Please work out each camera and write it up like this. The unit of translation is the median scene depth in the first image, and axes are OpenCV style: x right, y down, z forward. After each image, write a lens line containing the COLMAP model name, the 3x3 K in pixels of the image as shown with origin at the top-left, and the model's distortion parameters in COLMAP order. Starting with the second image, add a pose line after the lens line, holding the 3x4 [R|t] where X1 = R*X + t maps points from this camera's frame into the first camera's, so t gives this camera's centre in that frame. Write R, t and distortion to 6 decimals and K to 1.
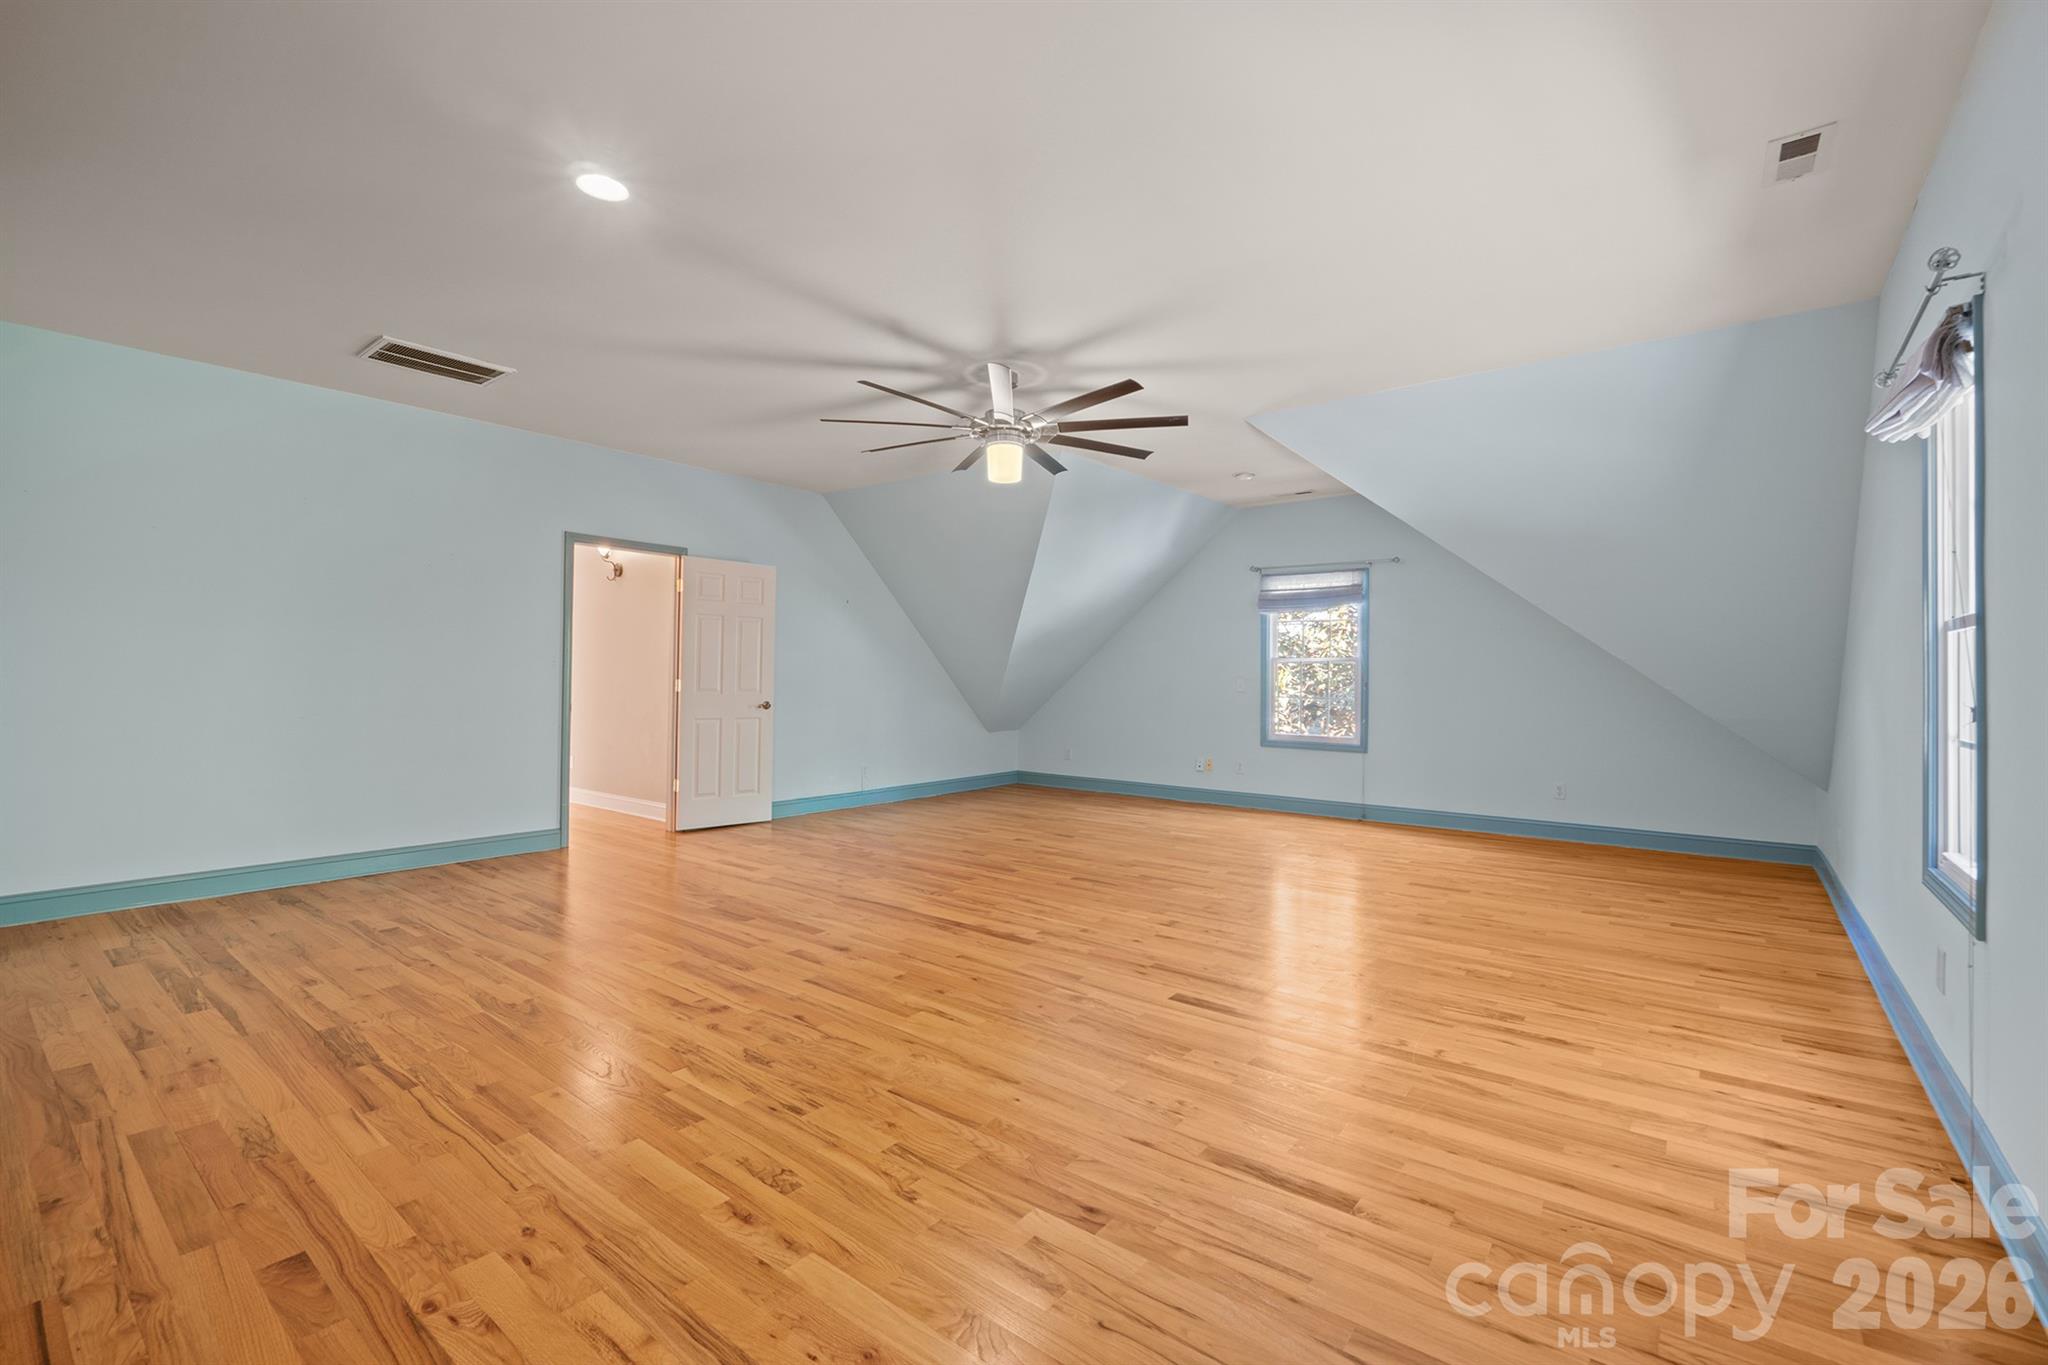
lens RADIAL K [[880.2, 0, 1028.0], [0, 880.2, 676.2], [0, 0, 1]] dist [-0.001837, -0.000232]
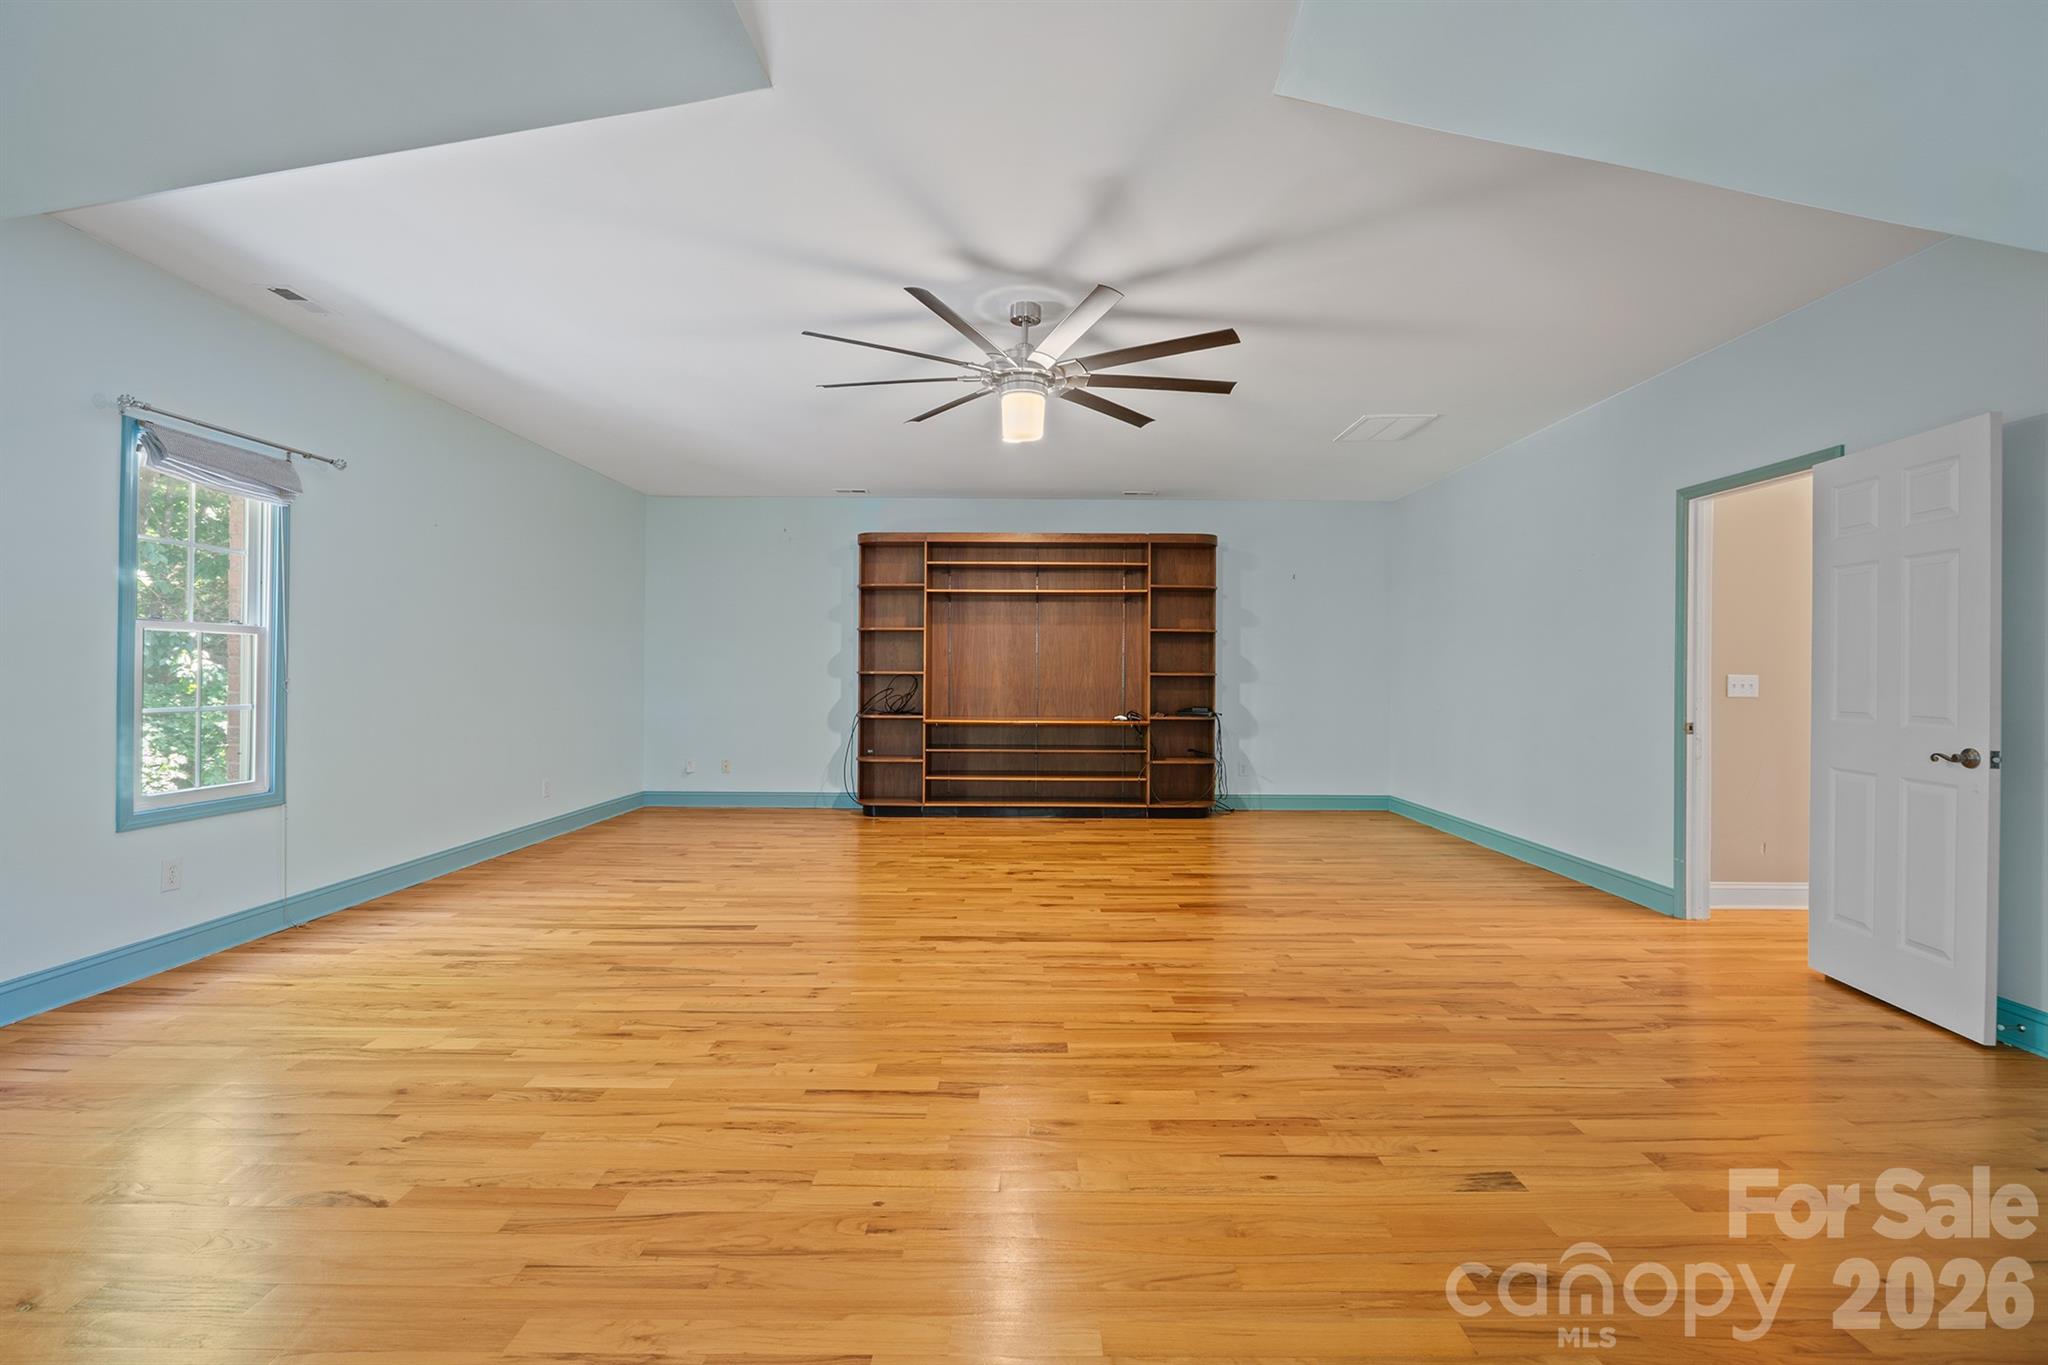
lens RADIAL K [[880.2, 0, 1028.0], [0, 880.2, 676.2], [0, 0, 1]] dist [-0.001837, -0.000232]
pose [[-0.780813, -0.013394, -0.624622, 0.517582], [-0.013976, 0.999894, -0.003970, 0.004592], [0.624609, 0.005630, -0.780917, 1.770945]]
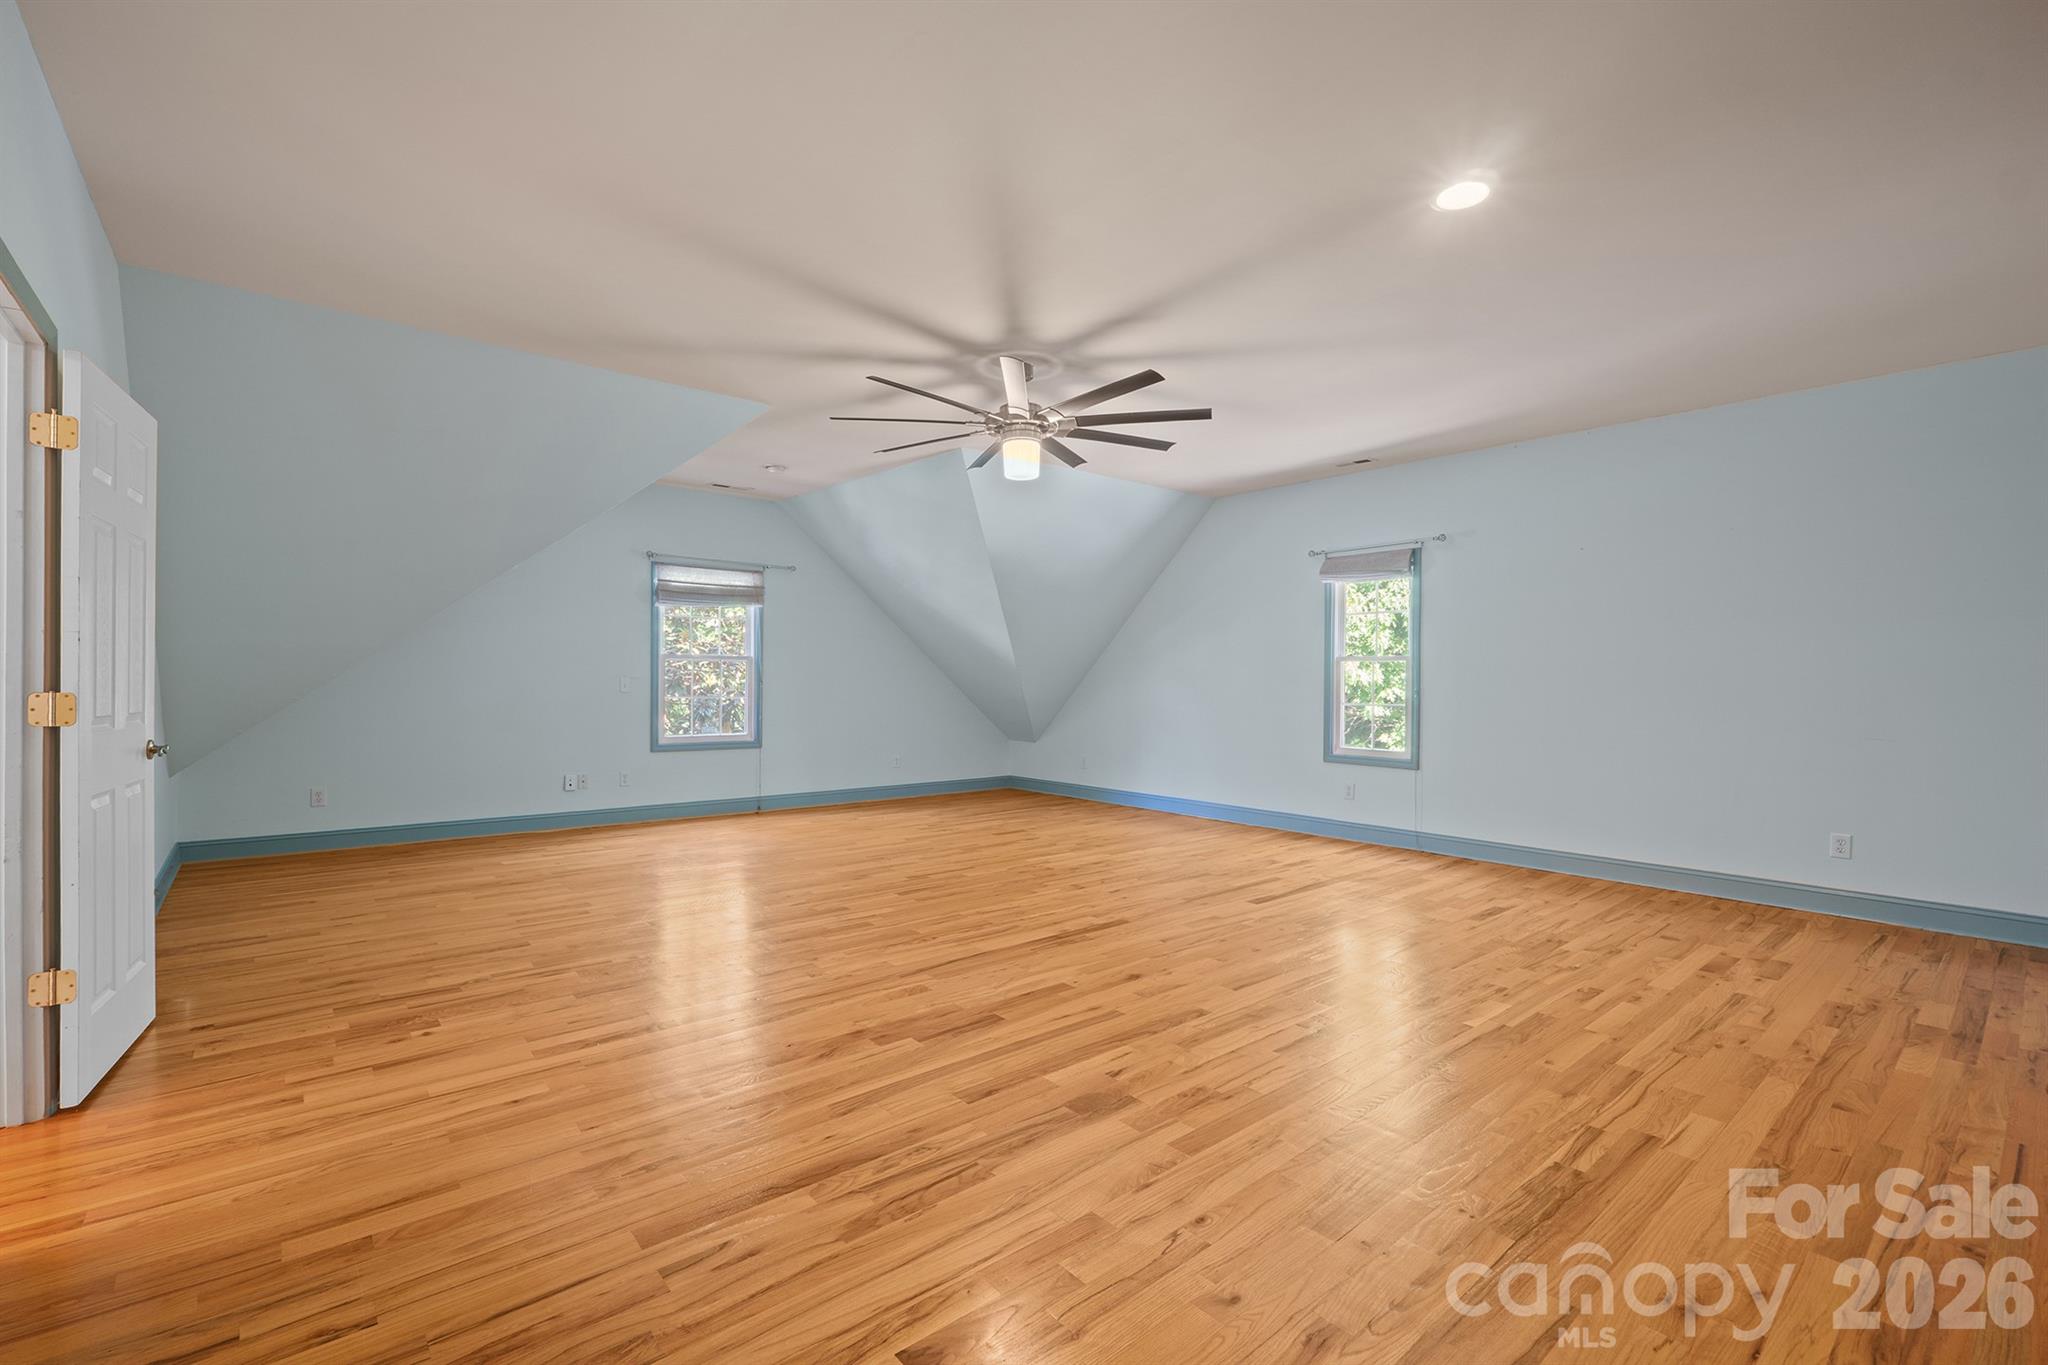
lens RADIAL K [[892.1, 0, 1024.0], [0, 892.1, 682.5], [0, 0, 1]] dist [-0.000110, -0.000057]
pose [[0.198722, -0.011126, 0.979993, -1.065486], [-0.005785, 0.999905, 0.012525, -0.010361], [-0.980039, -0.008159, 0.198639, 0.859670]]
